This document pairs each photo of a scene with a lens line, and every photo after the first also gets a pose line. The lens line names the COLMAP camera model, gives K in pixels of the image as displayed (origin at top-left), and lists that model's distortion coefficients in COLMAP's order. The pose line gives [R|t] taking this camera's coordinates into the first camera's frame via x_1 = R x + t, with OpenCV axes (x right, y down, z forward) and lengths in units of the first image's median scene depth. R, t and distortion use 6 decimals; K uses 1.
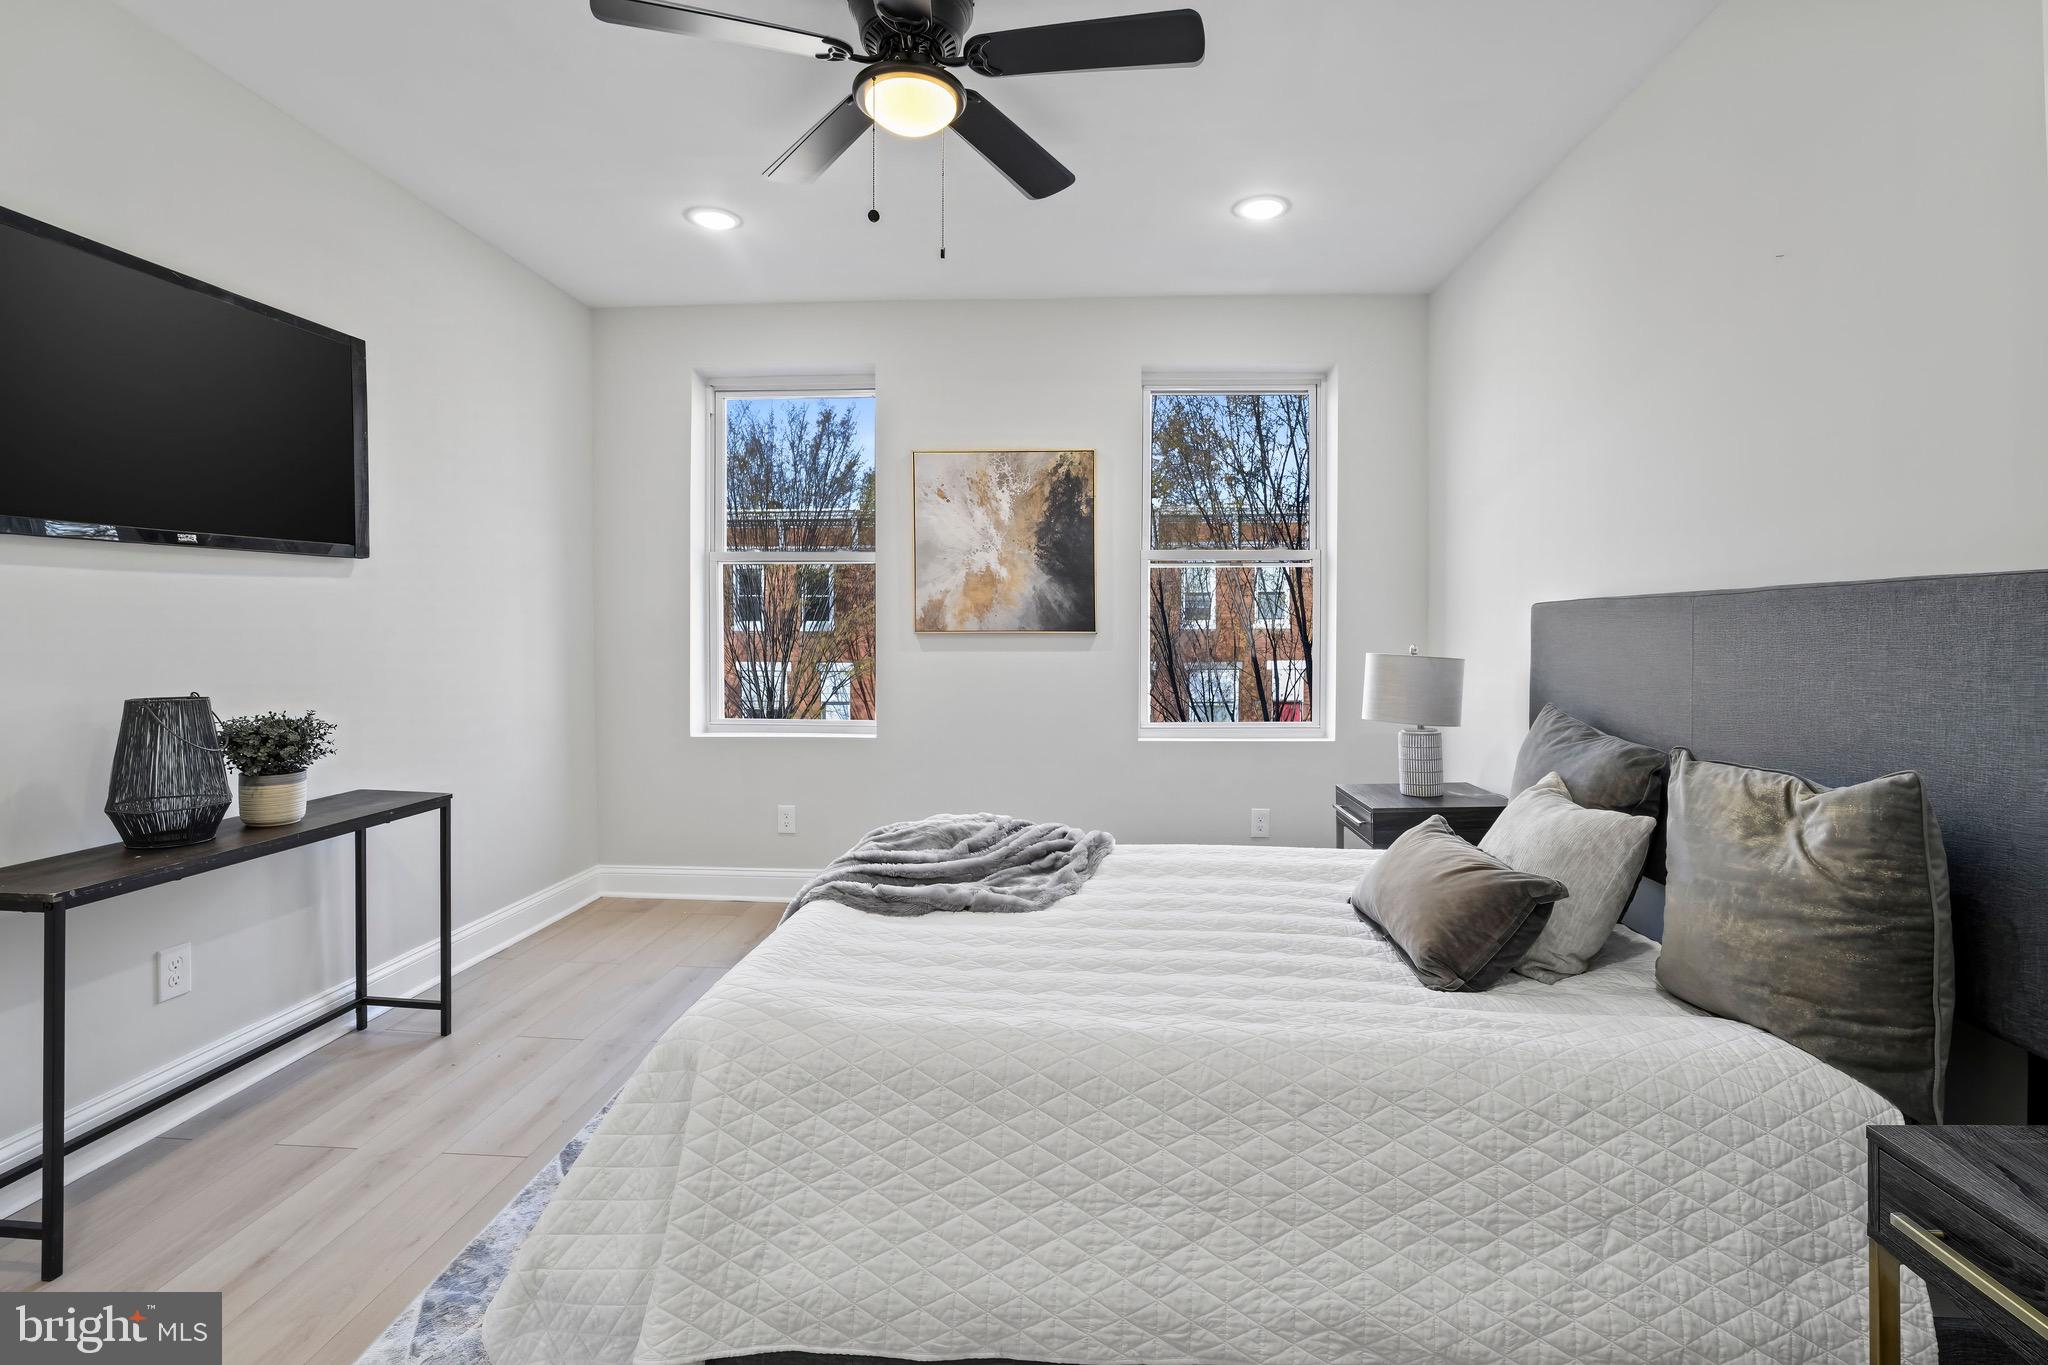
lens RADIAL K [[962.3, 0, 1017.4], [0, 962.3, 633.0], [0, 0, 1]] dist [-0.018829, 0.000628]
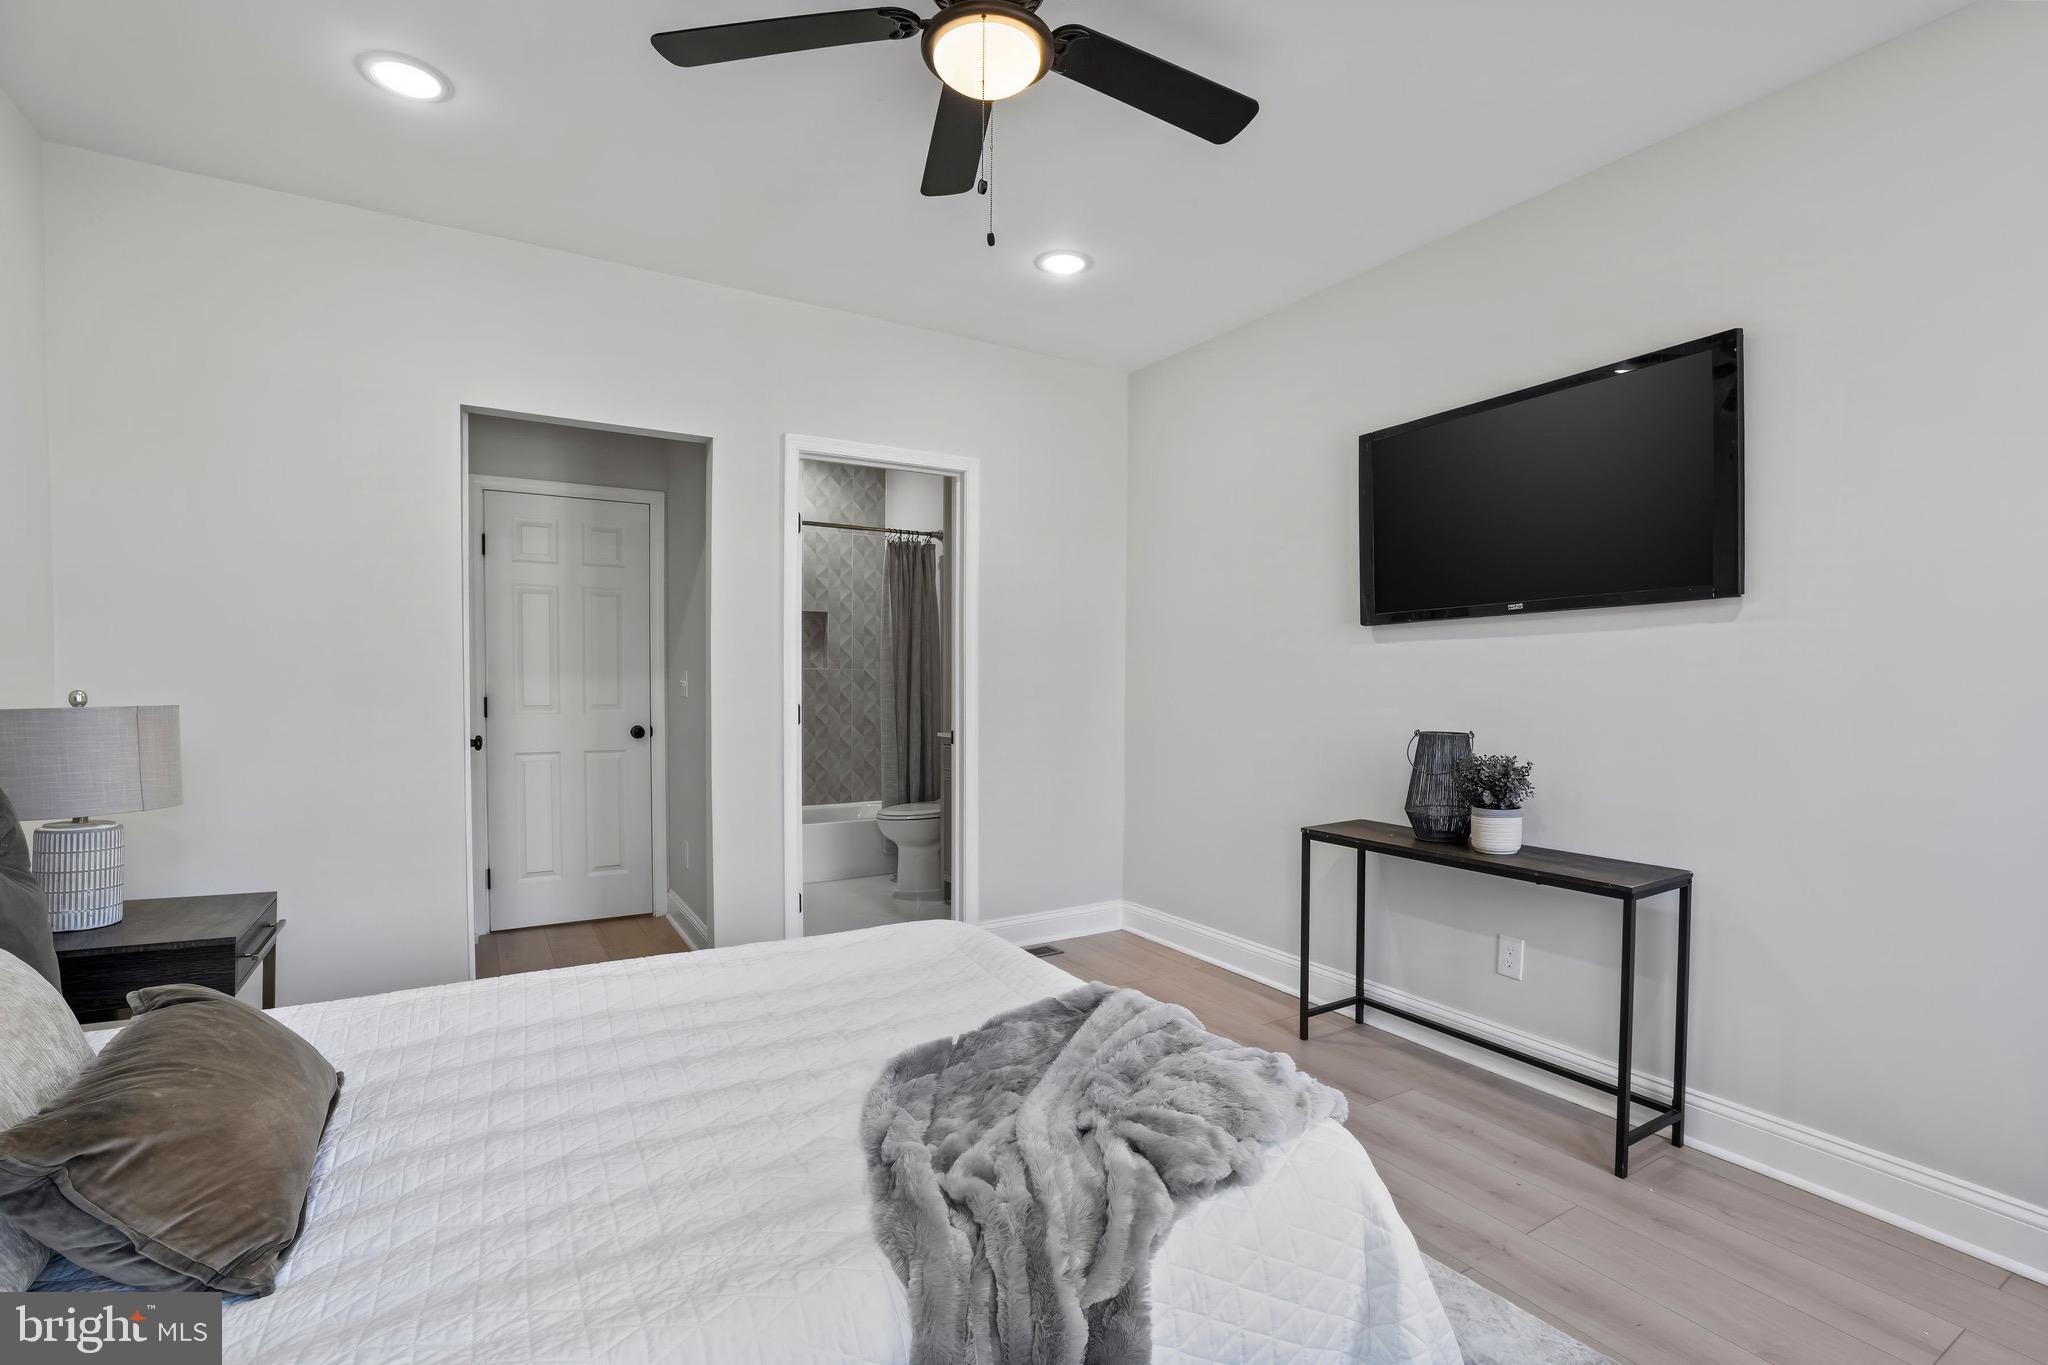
lens RADIAL K [[929.9, 0, 1043.8], [0, 929.9, 685.5], [0, 0, 1]] dist [-0.045822, 0.019186]
pose [[-0.802043, 0.005926, -0.597237, 0.320317], [-0.002460, 0.999910, 0.013225, -0.013400], [0.597261, 0.012076, -0.801956, 1.596118]]
